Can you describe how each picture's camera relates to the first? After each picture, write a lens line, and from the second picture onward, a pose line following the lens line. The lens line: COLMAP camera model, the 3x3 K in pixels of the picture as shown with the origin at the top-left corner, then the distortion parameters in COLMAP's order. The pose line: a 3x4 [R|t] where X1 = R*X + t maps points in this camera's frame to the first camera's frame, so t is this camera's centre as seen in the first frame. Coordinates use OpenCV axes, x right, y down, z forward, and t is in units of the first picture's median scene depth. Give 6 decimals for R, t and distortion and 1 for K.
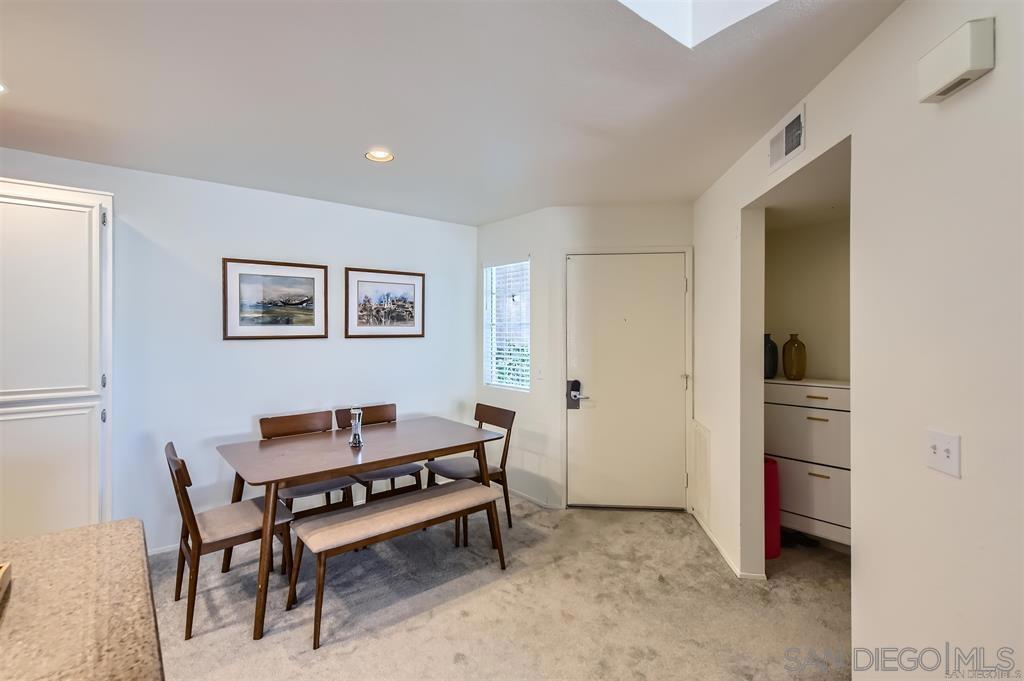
lens RADIAL K [[480.6, 0, 510.9], [0, 480.6, 332.2], [0, 0, 1]] dist [-0.000678, -0.000098]
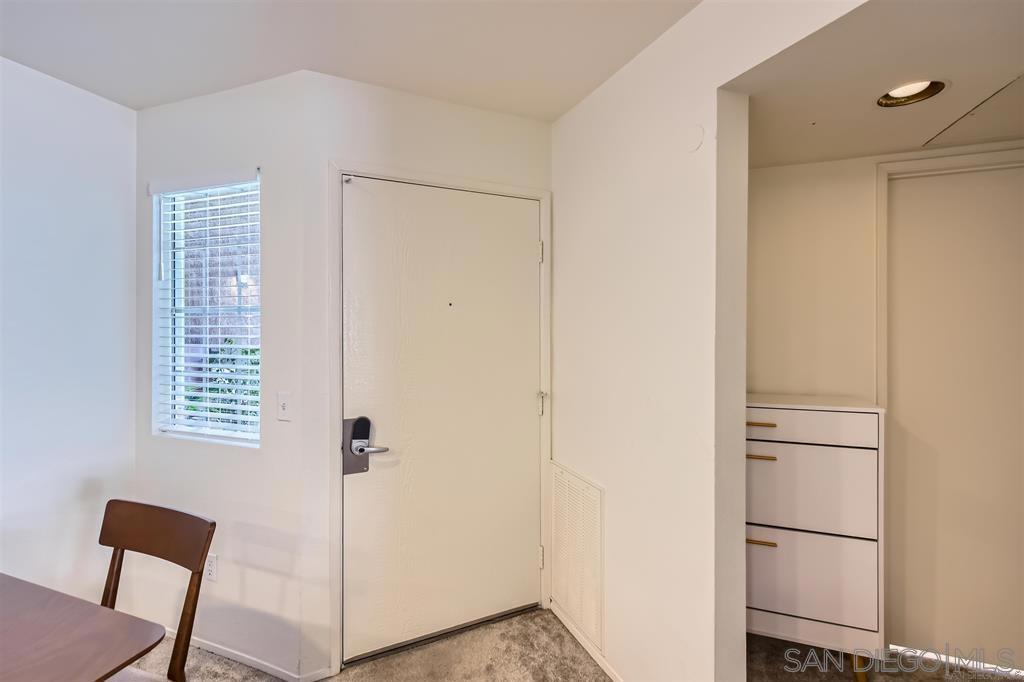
lens RADIAL K [[452.6, 0, 514.7], [0, 452.6, 323.6], [0, 0, 1]] dist [0.010781, 0.000047]
pose [[0.859495, 0.000109, 0.511143, 0.027029], [0.002466, 0.999987, -0.004359, 0.000638], [-0.511137, 0.005007, 0.859484, 0.496381]]
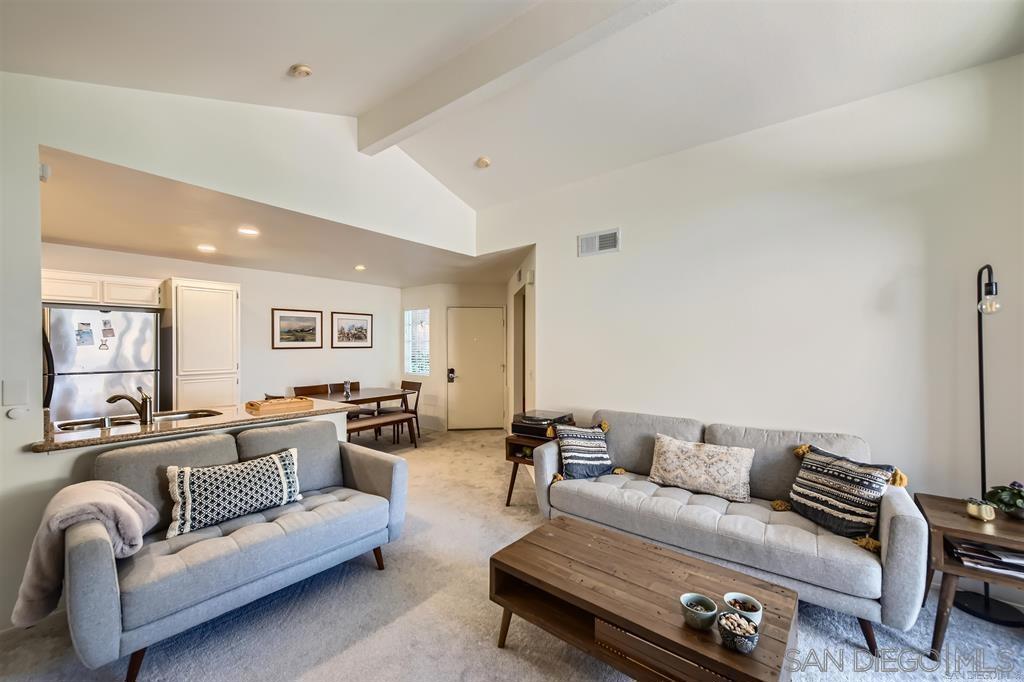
lens RADIAL K [[404.6, 0, 510.7], [0, 404.6, 345.0], [0, 0, 1]] dist [0.003001, 0.000107]
pose [[0.976652, -0.002190, 0.214816, 0.009399], [0.002935, 0.999991, -0.003149, 0.006304], [-0.214807, 0.003706, 0.976649, -0.752768]]
